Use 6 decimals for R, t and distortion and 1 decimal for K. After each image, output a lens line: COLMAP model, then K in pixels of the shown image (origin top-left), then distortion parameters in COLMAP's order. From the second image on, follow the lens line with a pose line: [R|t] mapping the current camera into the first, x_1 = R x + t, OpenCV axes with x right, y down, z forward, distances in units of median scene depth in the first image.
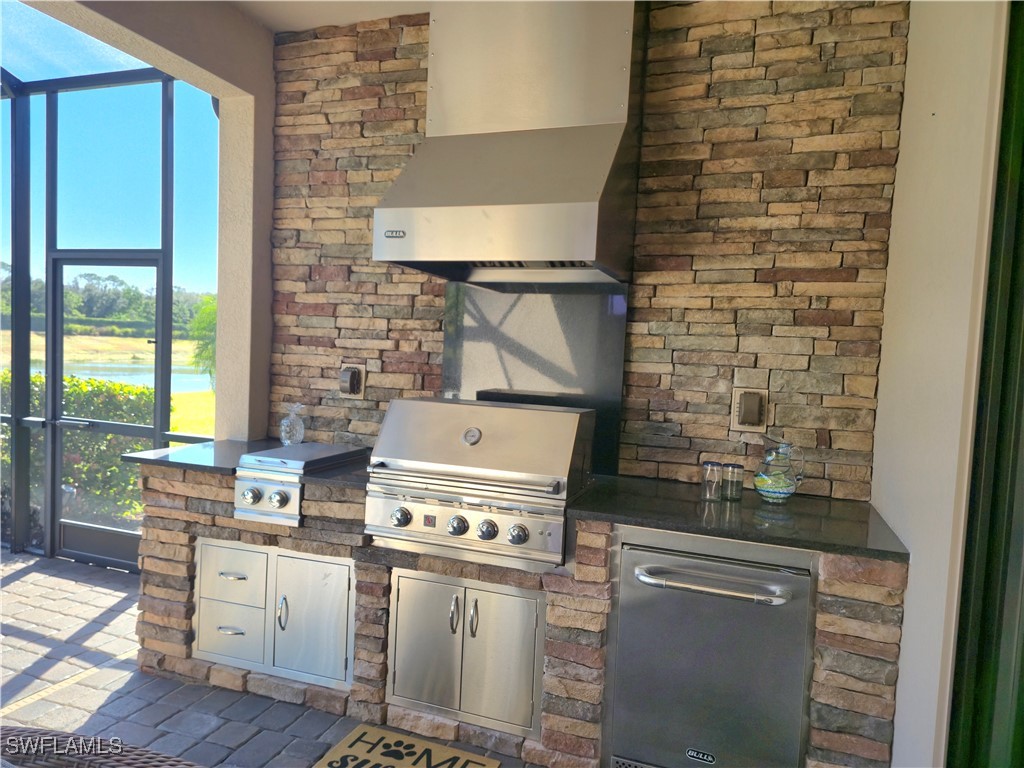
lens RADIAL K [[689.5, 0, 511.8], [0, 689.5, 385.2], [0, 0, 1]] dist [0.053443, 0.000319]
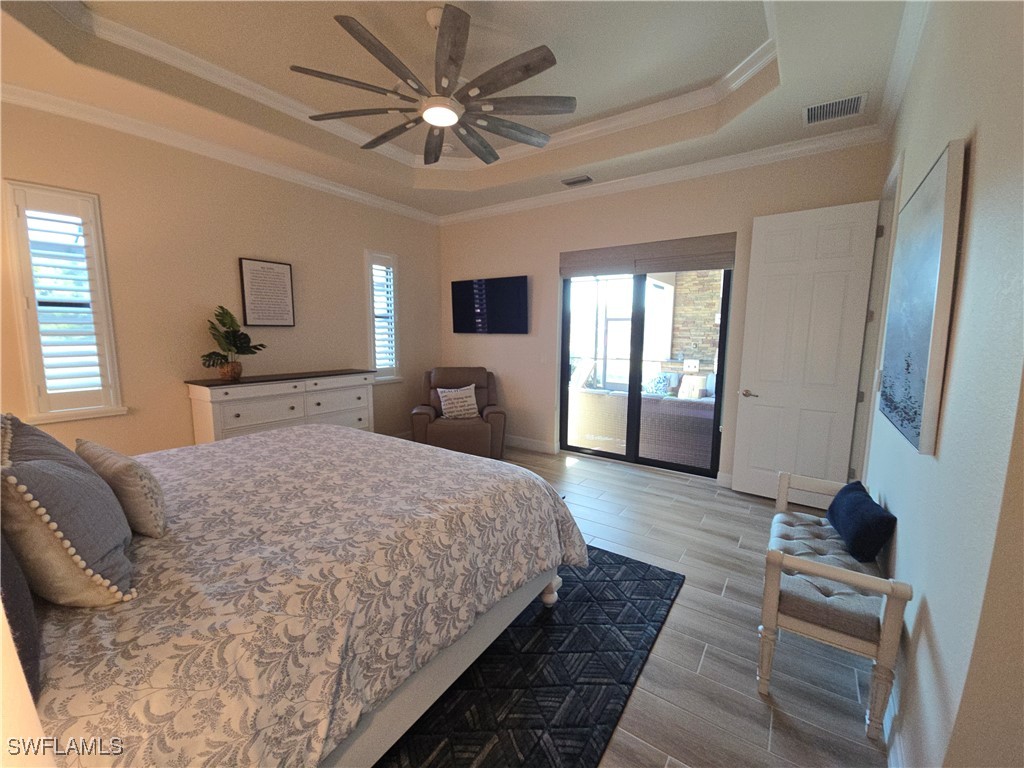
lens RADIAL K [[418.5, 0, 505.3], [0, 418.5, 385.3], [0, 0, 1]] dist [0.007972, -0.007551]
pose [[0.962297, -0.006021, -0.271935, -0.699536], [0.023738, 0.997799, 0.061911, 0.055407], [0.270964, -0.066032, 0.960322, -2.098467]]
